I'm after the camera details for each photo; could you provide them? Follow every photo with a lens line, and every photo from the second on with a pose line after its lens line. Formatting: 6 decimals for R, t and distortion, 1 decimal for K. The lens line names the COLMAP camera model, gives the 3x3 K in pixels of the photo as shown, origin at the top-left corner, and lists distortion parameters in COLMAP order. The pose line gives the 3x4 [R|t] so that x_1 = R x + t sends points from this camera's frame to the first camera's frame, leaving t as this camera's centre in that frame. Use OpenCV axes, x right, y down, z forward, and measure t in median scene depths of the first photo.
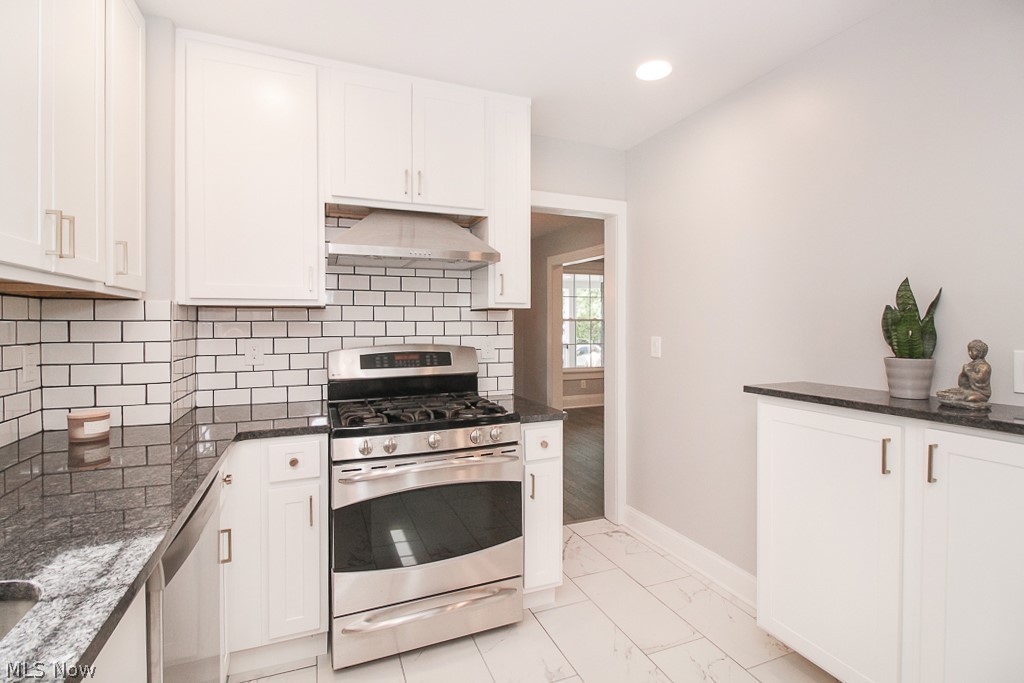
lens RADIAL K [[479.9, 0, 517.9], [0, 479.9, 327.6], [0, 0, 1]] dist [0.001455, -0.001469]
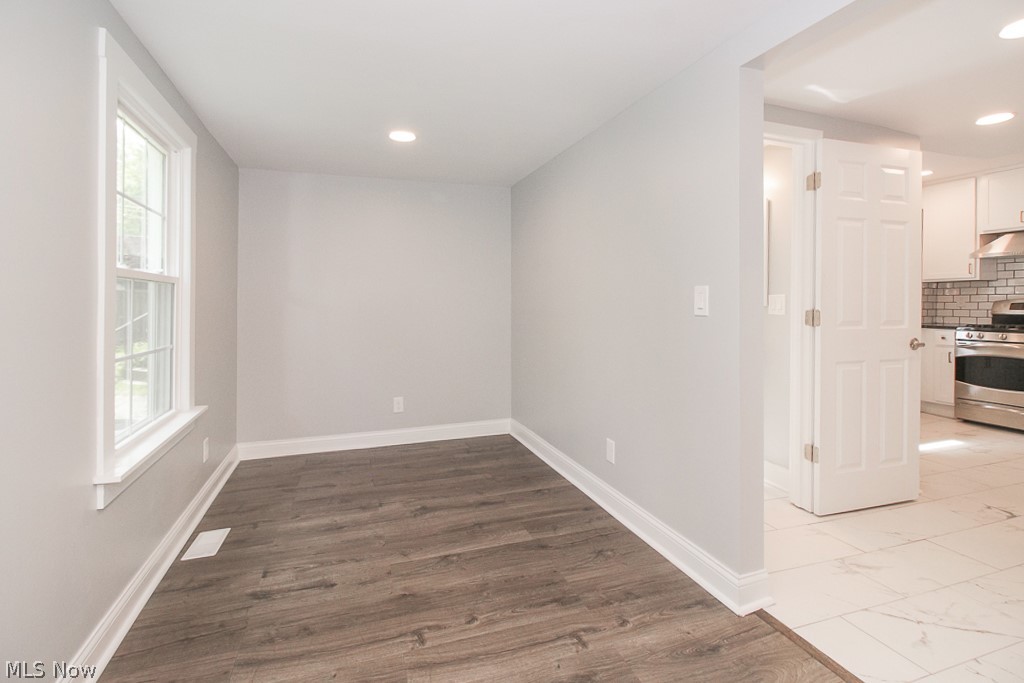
lens RADIAL K [[479.9, 0, 524.9], [0, 479.9, 310.8], [0, 0, 1]] dist [0.001455, -0.001469]
pose [[-0.048417, 0.017602, -0.998672, 1.884058], [-0.005564, 0.999824, 0.017893, 0.068675], [0.998812, 0.006423, -0.048310, -0.996035]]
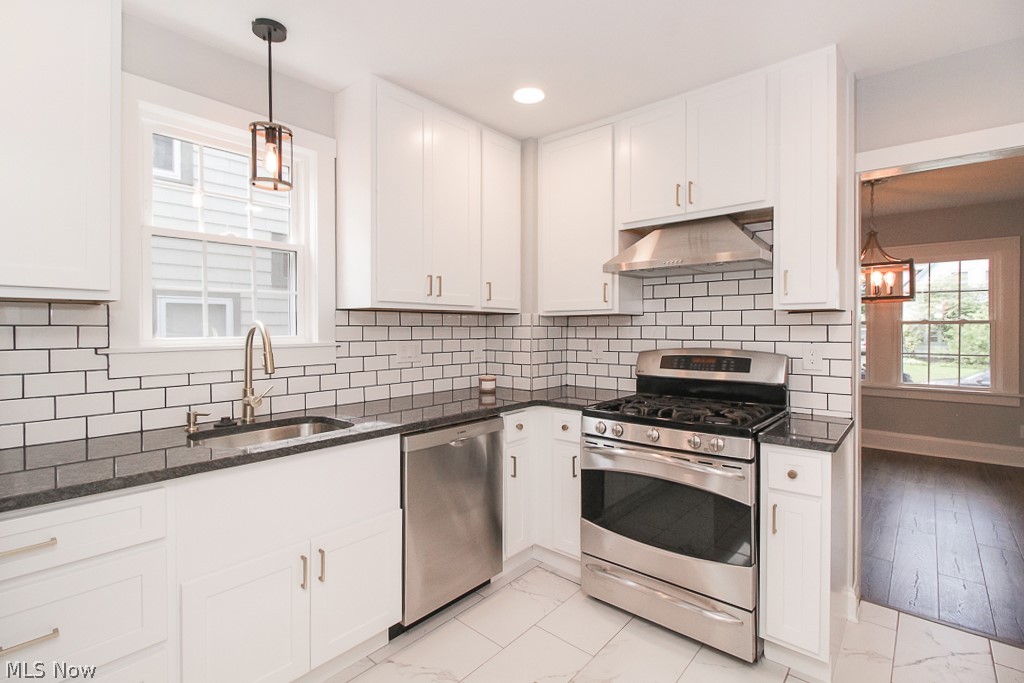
lens RADIAL K [[479.9, 0, 506.7], [0, 479.9, 333.5], [0, 0, 1]] dist [0.001455, -0.001469]
pose [[0.437838, 0.010147, -0.898997, 0.554423], [-0.007191, 0.999944, 0.007784, -0.001473], [0.899025, 0.003056, 0.437886, 0.186418]]
